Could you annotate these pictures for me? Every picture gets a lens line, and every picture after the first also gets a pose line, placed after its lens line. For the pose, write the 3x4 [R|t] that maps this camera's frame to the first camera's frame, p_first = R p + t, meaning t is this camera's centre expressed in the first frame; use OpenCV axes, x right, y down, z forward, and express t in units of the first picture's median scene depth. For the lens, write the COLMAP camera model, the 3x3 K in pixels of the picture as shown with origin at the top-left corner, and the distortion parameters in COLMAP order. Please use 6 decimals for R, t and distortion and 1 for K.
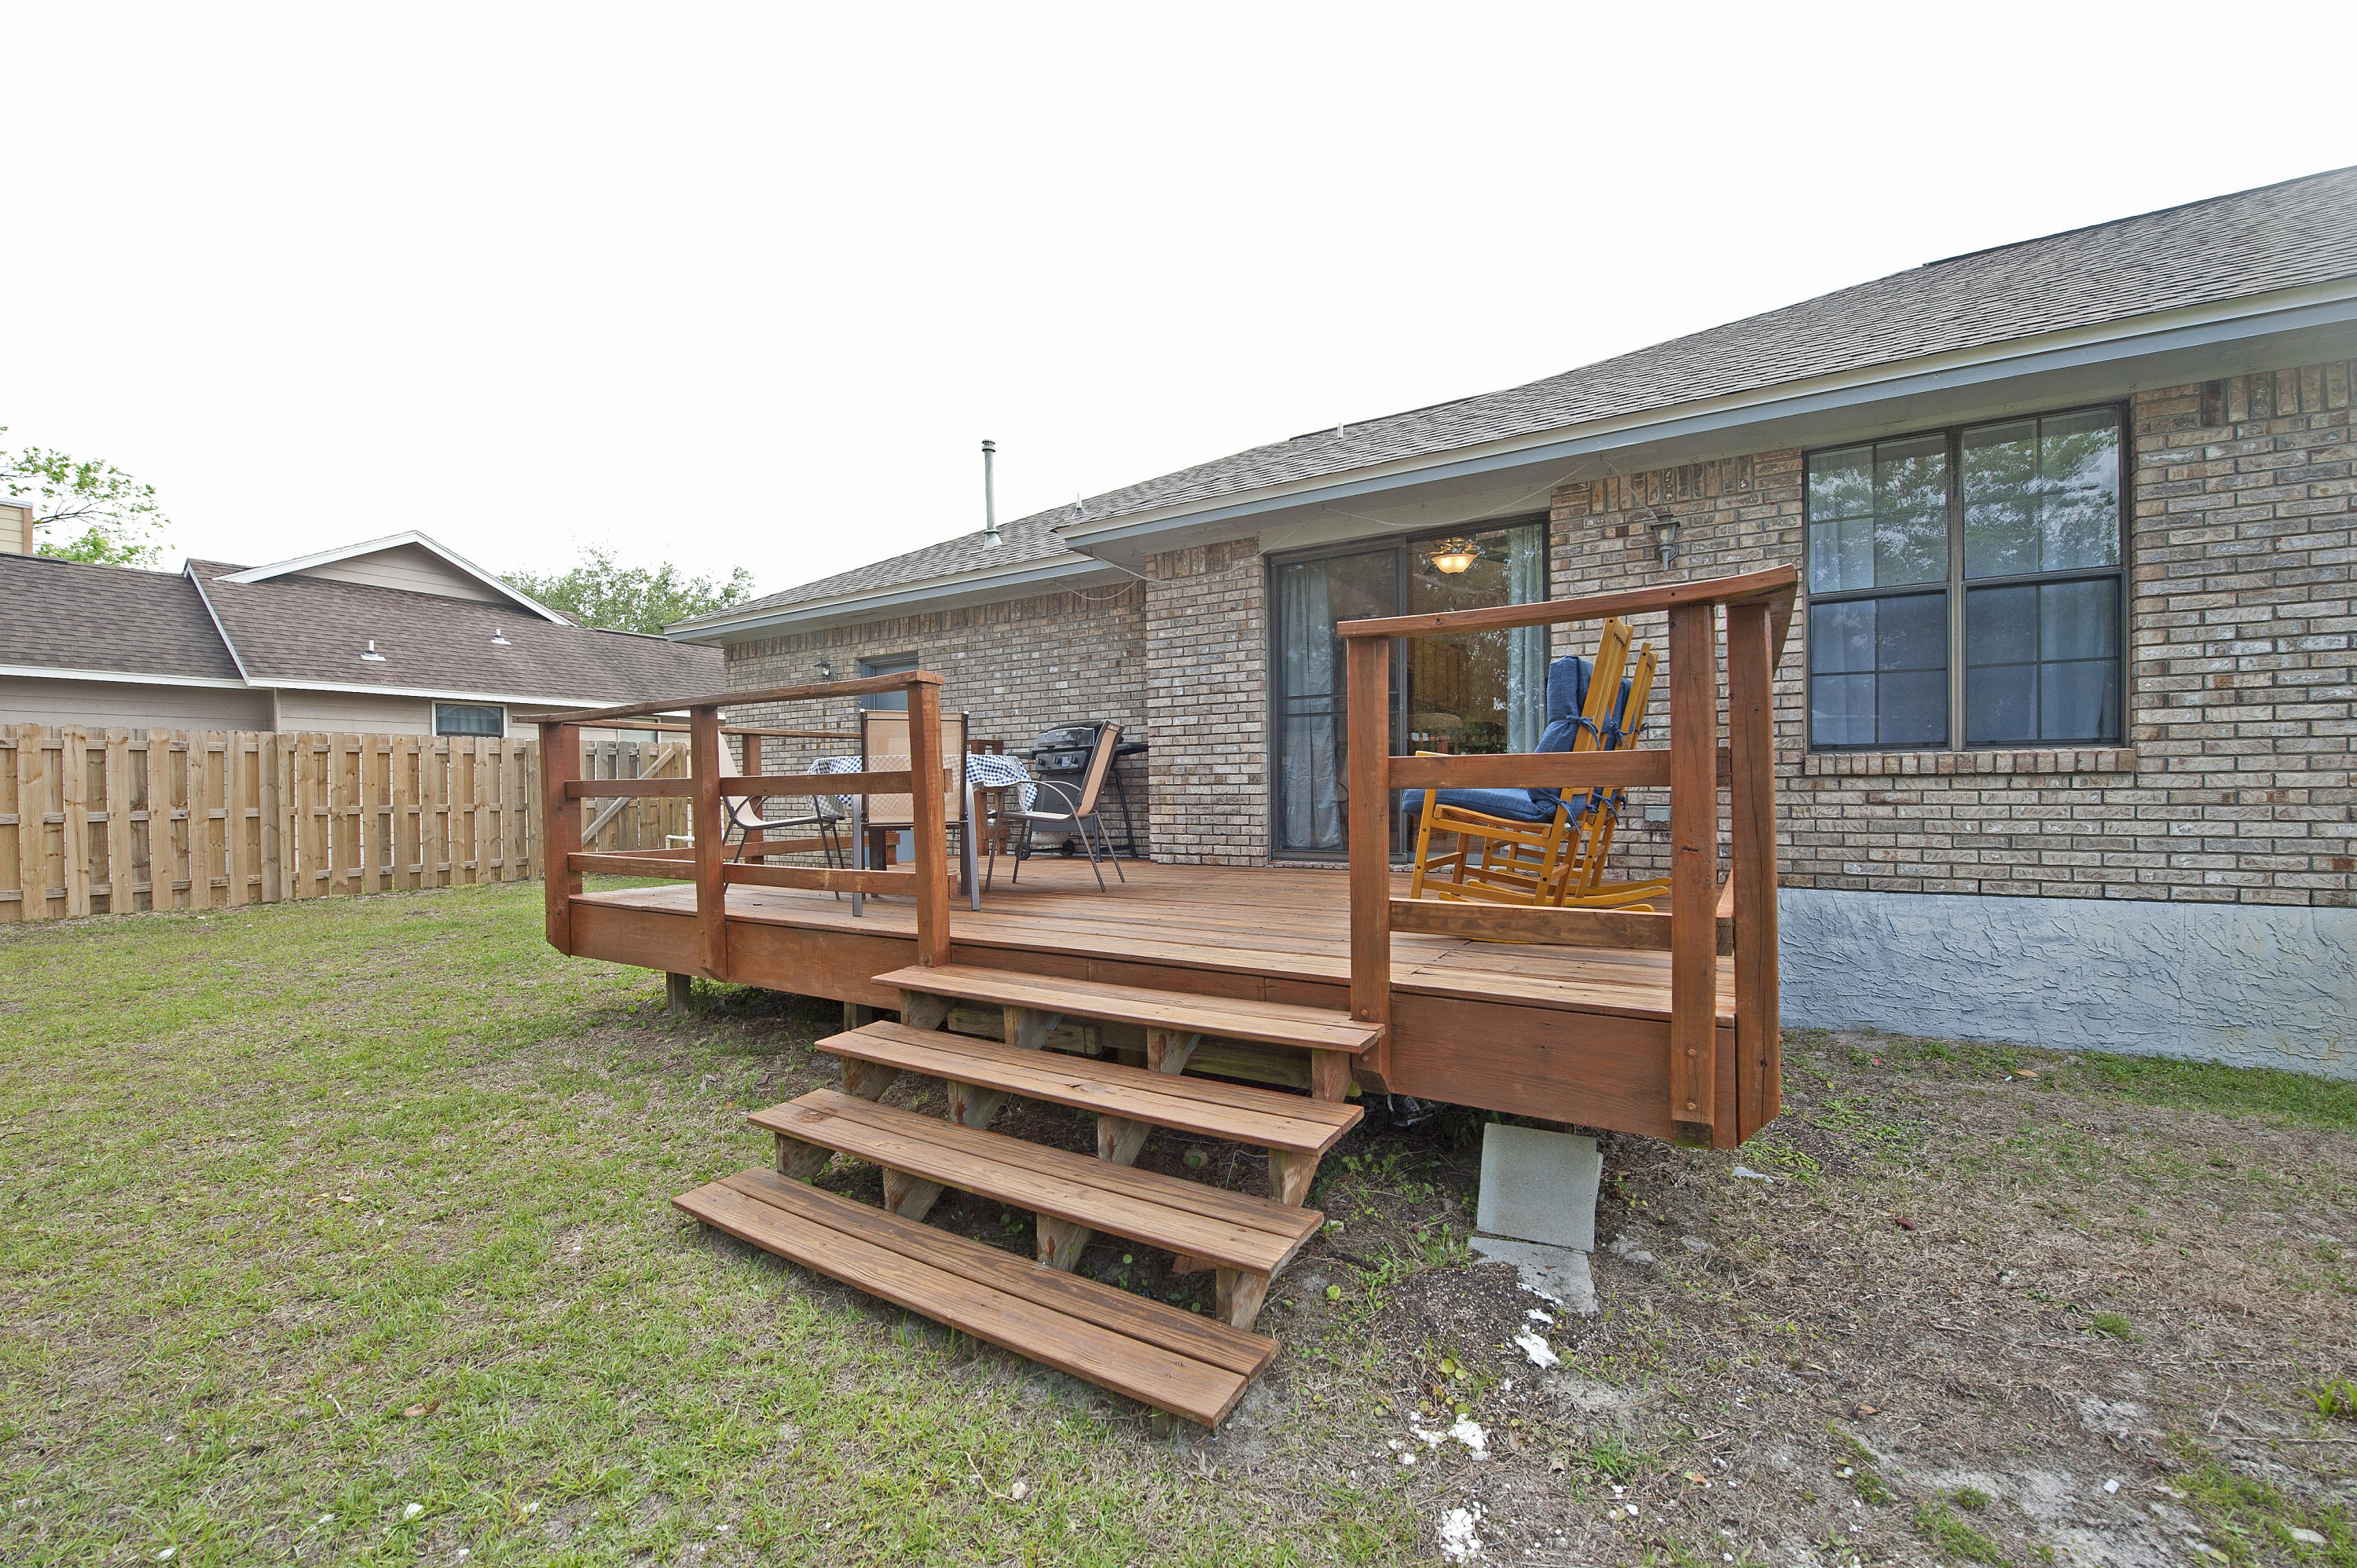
lens RADIAL K [[938.9, 0, 1184.1], [0, 938.9, 798.4], [0, 0, 1]] dist [-0.013843, -0.003207]
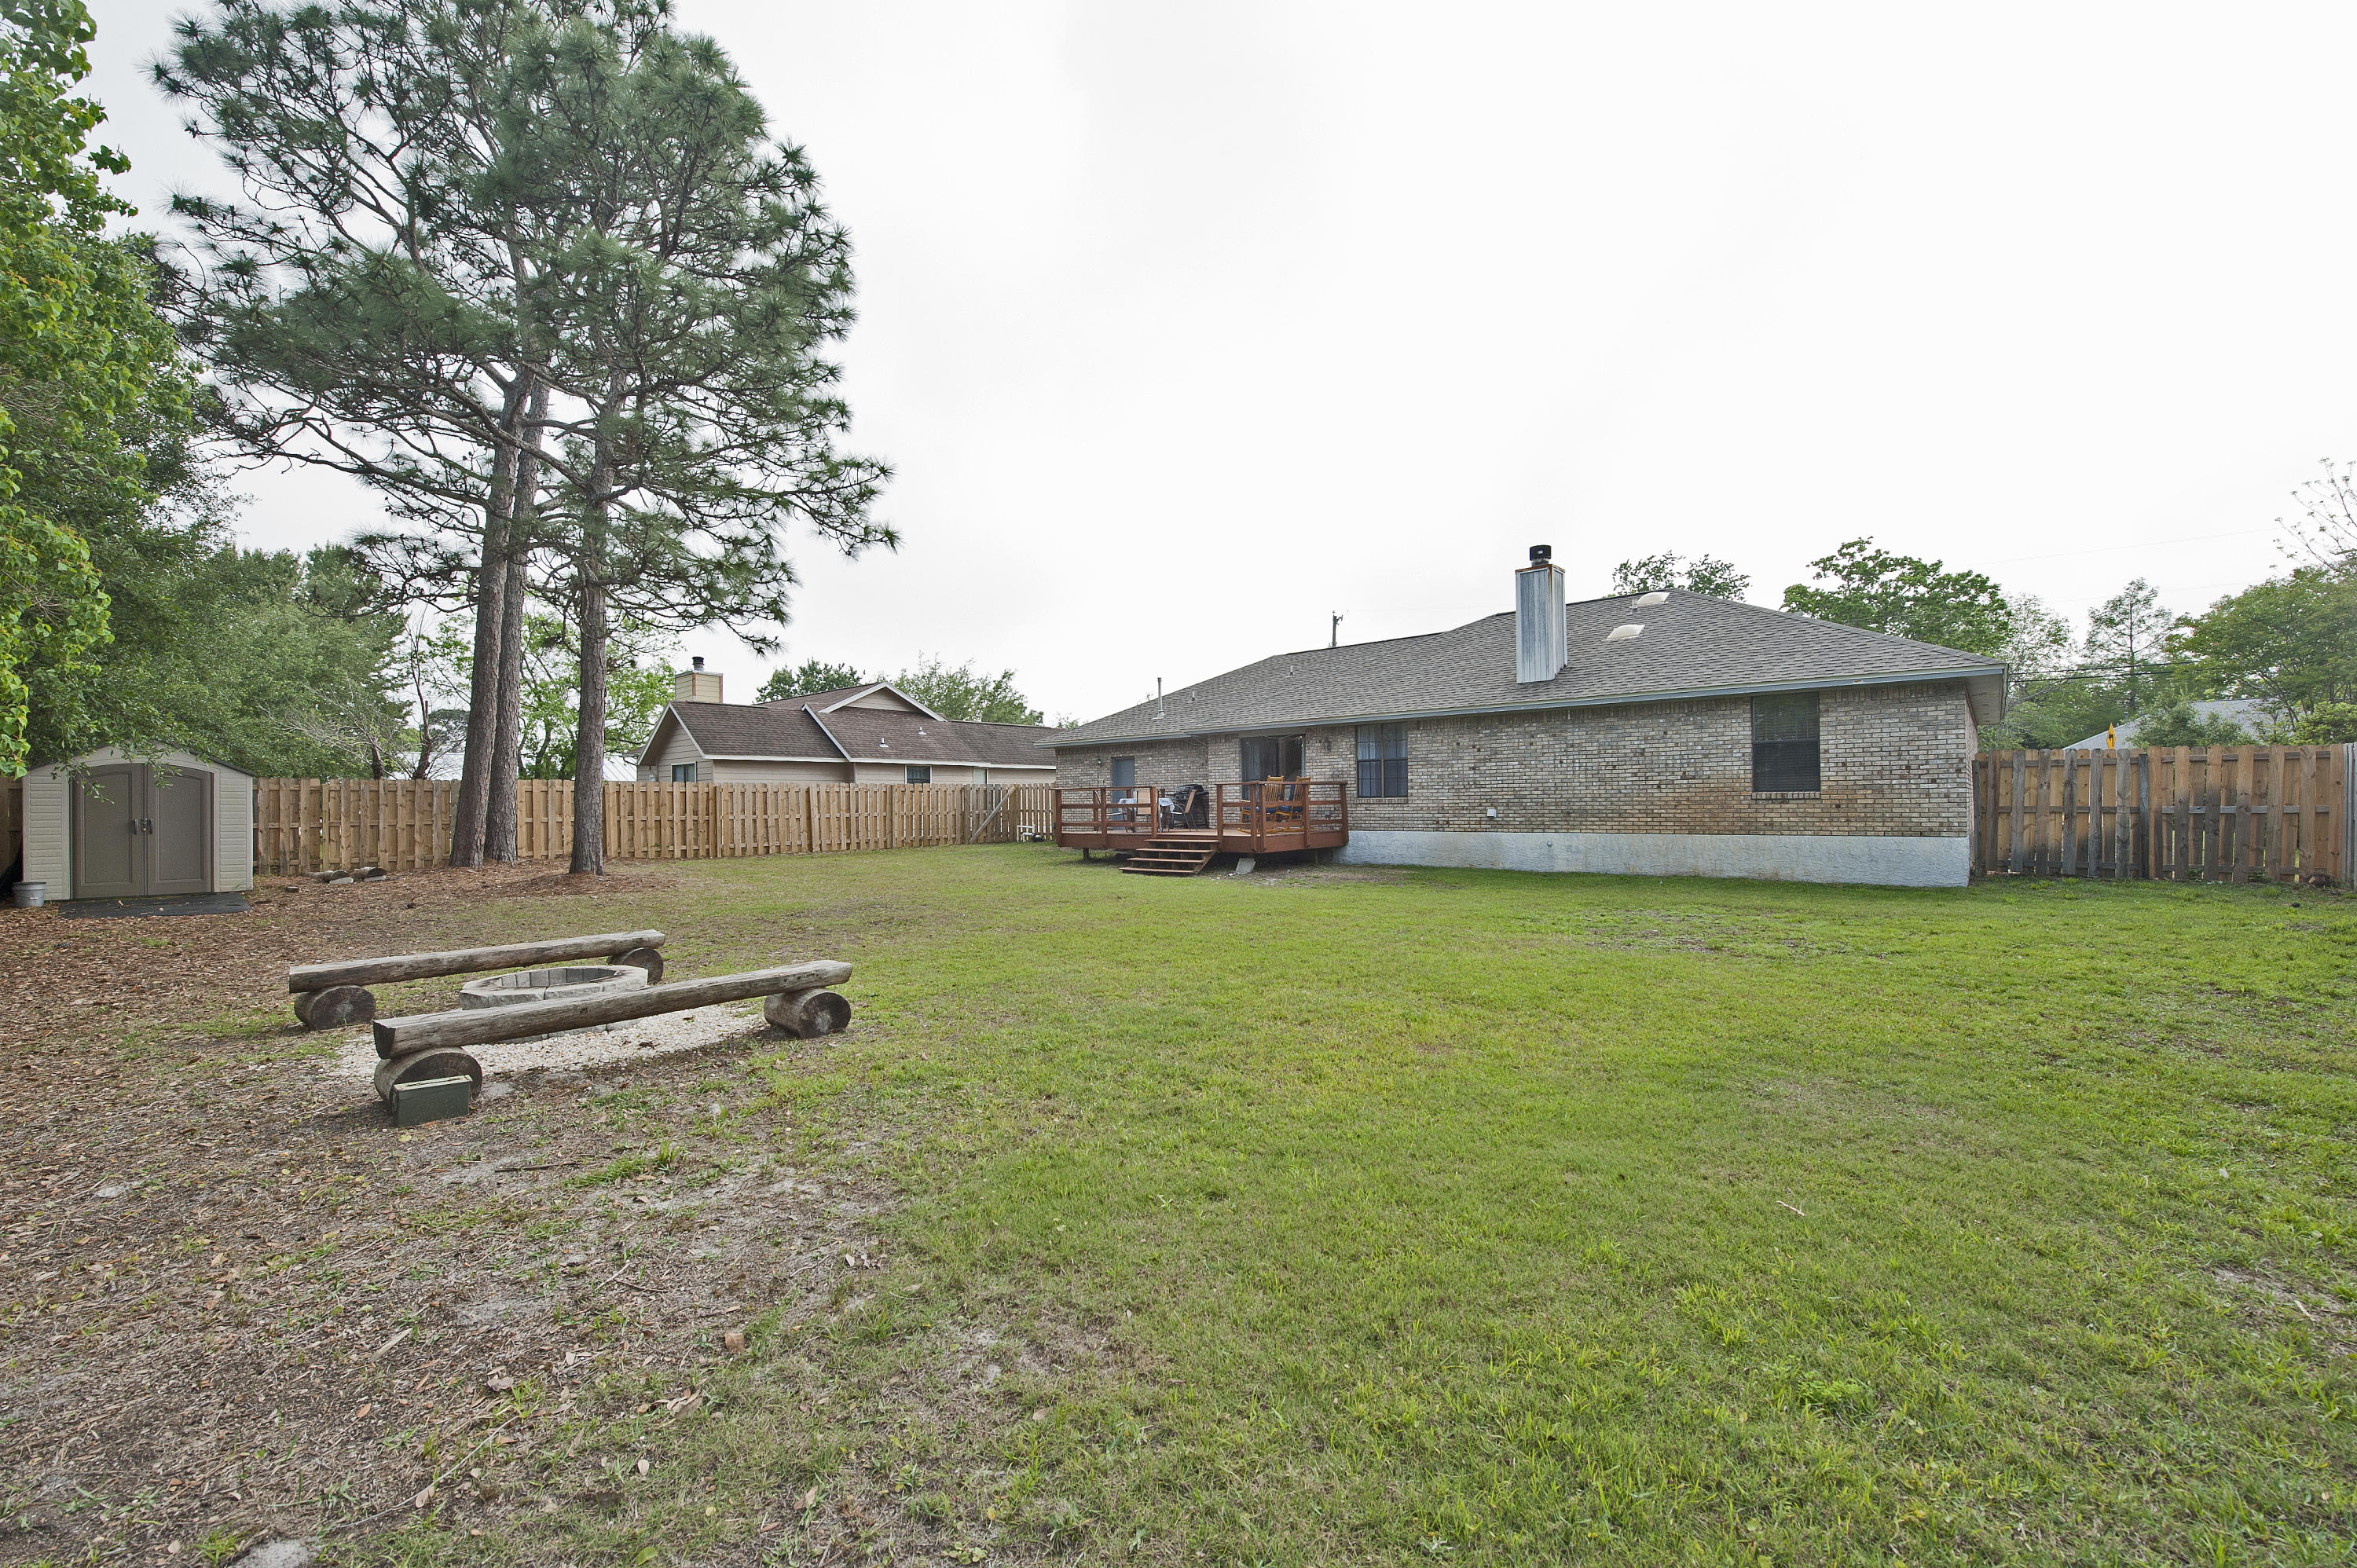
lens RADIAL K [[938.9, 0, 1184.1], [0, 938.9, 798.4], [0, 0, 1]] dist [-0.013843, -0.003207]
pose [[0.986887, -0.000635, -0.161409, 0.351688], [-0.001776, 0.999889, -0.014790, 0.009715], [0.161401, 0.014883, 0.986777, -1.955133]]
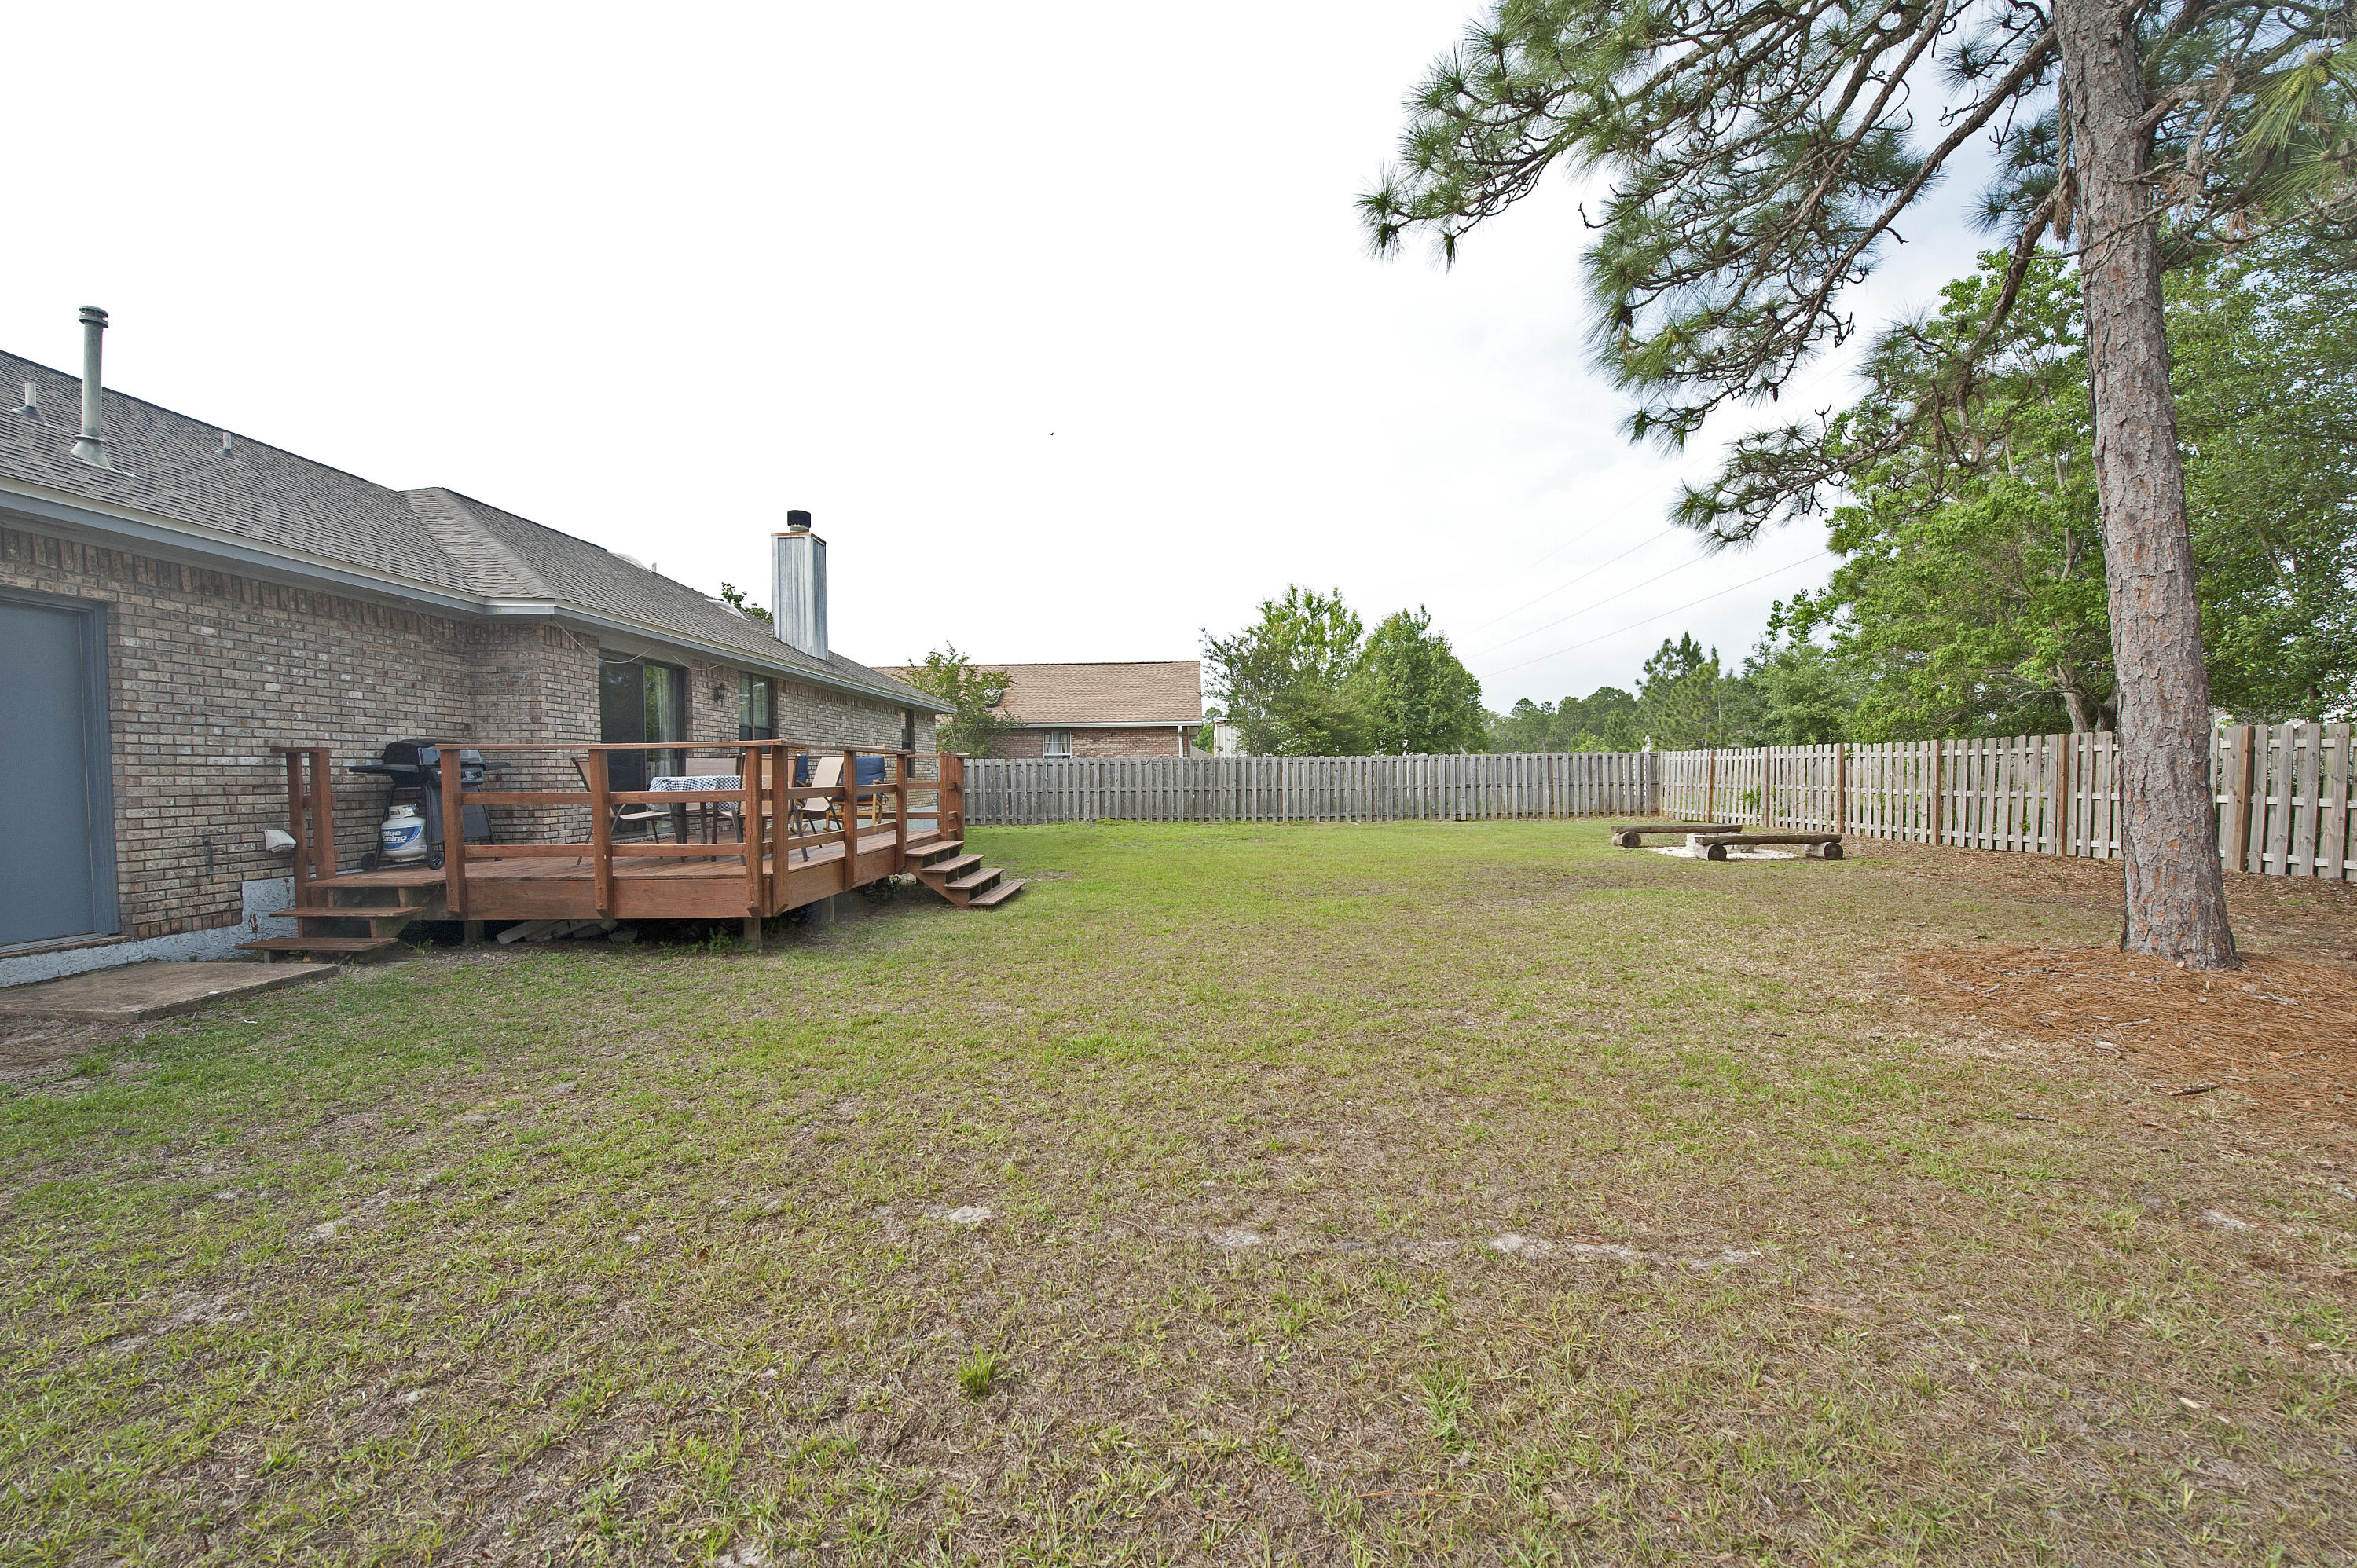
lens RADIAL K [[938.9, 0, 1184.1], [0, 938.9, 798.4], [0, 0, 1]] dist [-0.013843, -0.003207]
pose [[-0.522735, -0.004807, 0.852482, -1.414797], [0.027487, 0.999369, 0.022490, -0.012714], [-0.852052, 0.035189, -0.522273, 0.789055]]
